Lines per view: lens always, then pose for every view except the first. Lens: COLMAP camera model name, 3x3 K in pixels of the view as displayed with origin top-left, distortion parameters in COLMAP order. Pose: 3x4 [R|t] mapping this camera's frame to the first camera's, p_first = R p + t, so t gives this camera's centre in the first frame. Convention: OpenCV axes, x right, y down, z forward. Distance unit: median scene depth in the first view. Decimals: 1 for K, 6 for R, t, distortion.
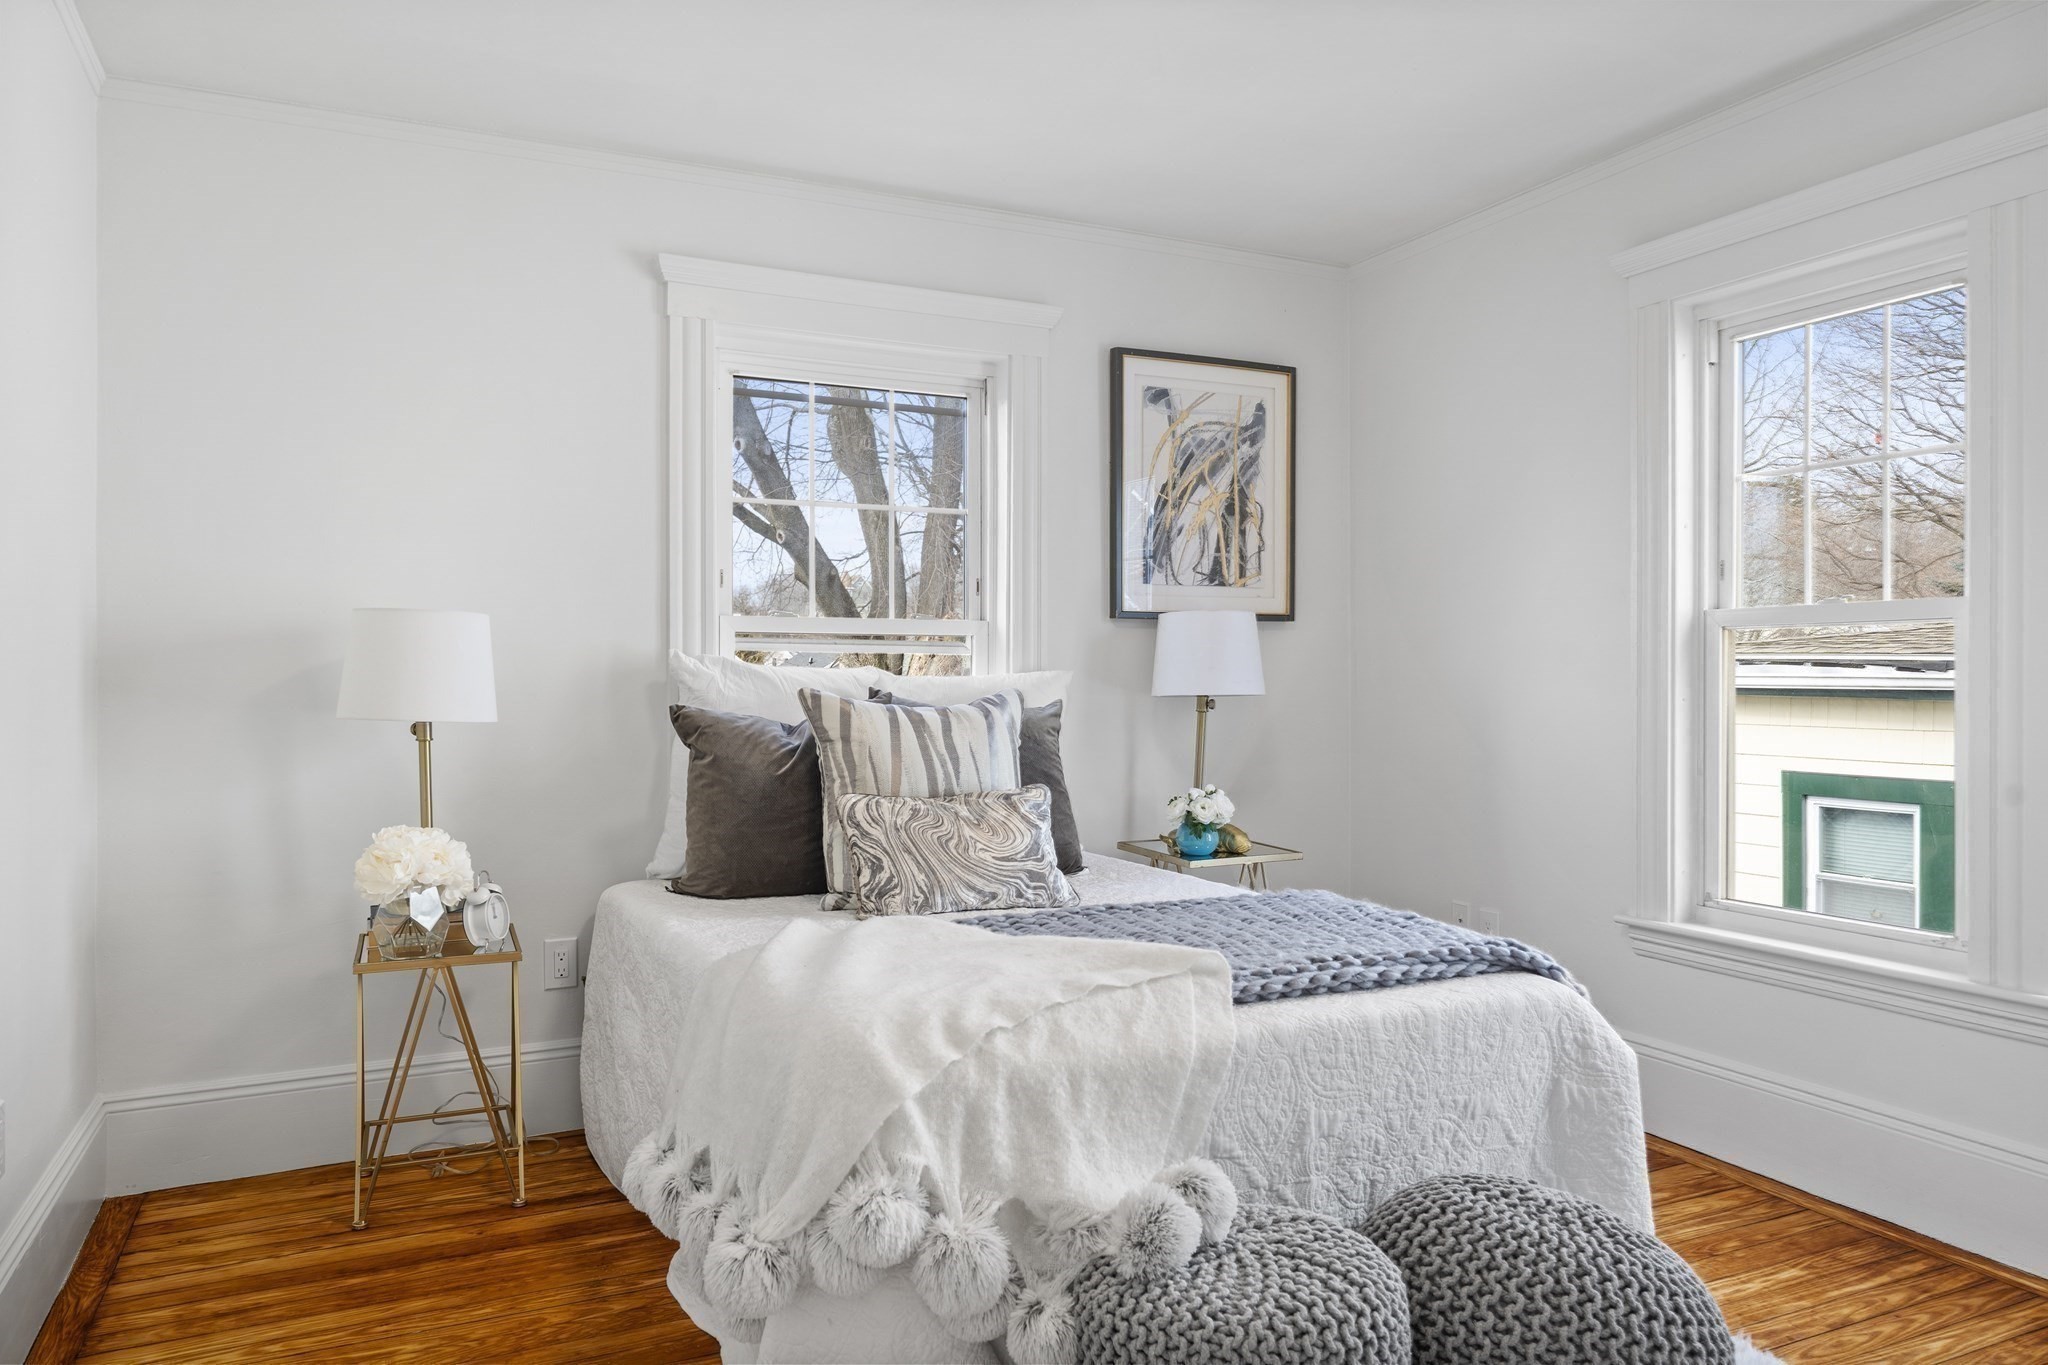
lens RADIAL K [[1405.9, 0, 1022.1], [0, 1405.9, 683.7], [0, 0, 1]] dist [-0.007926, 0.006383]
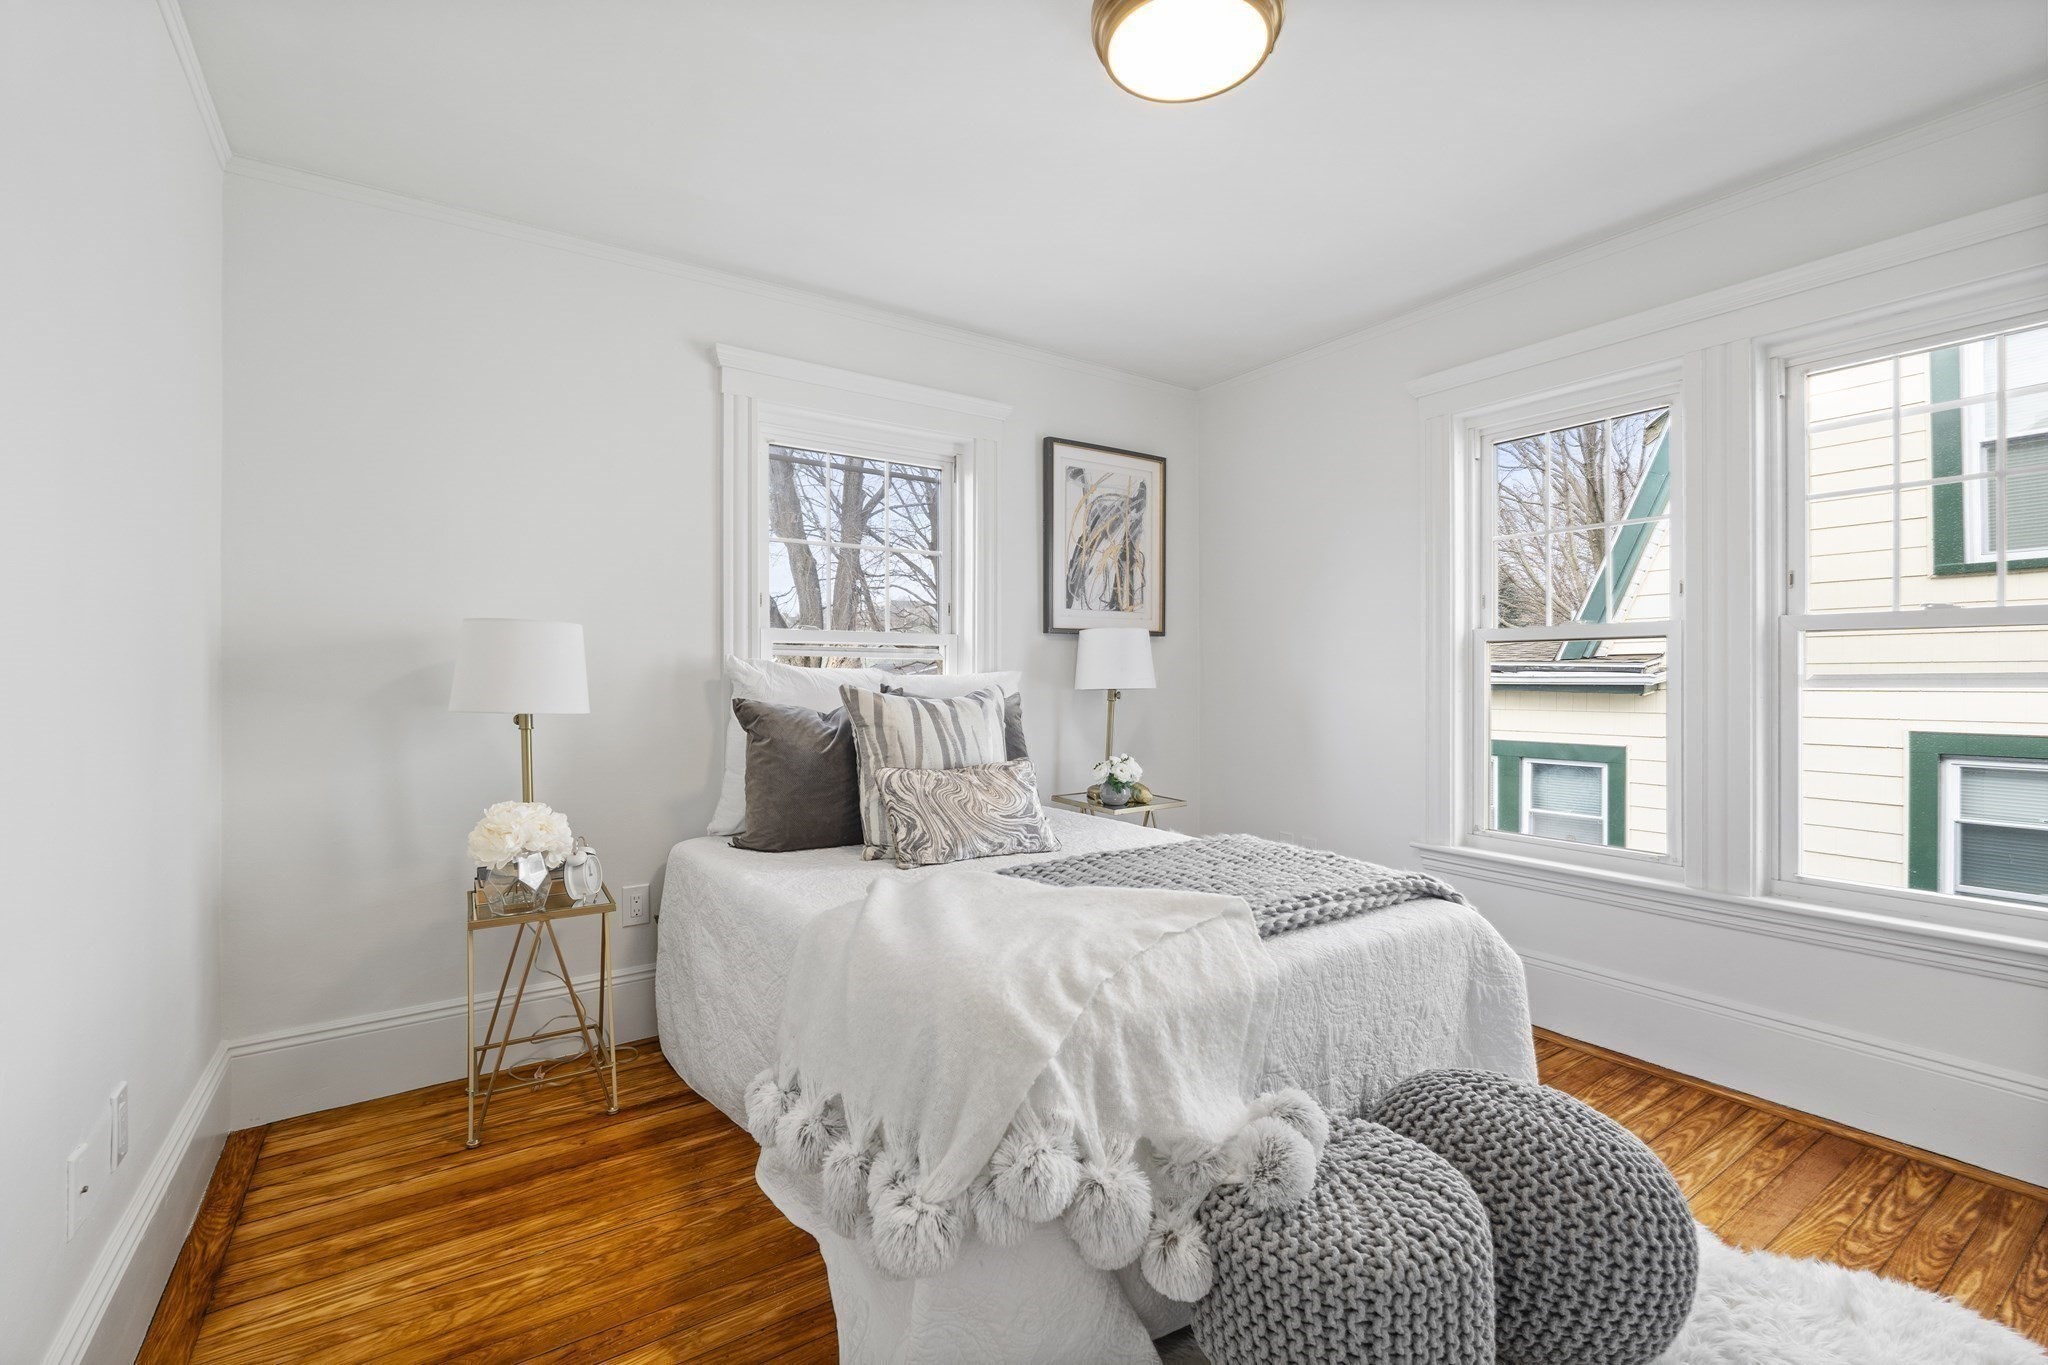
lens RADIAL K [[906.5, 0, 1031.1], [0, 906.5, 677.7], [0, 0, 1]] dist [-0.007872, 0.001912]
pose [[0.988043, -0.001048, 0.154175, -0.122581], [0.001468, 0.999996, -0.002608, -0.001024], [-0.154172, 0.002803, 0.988040, 0.174511]]
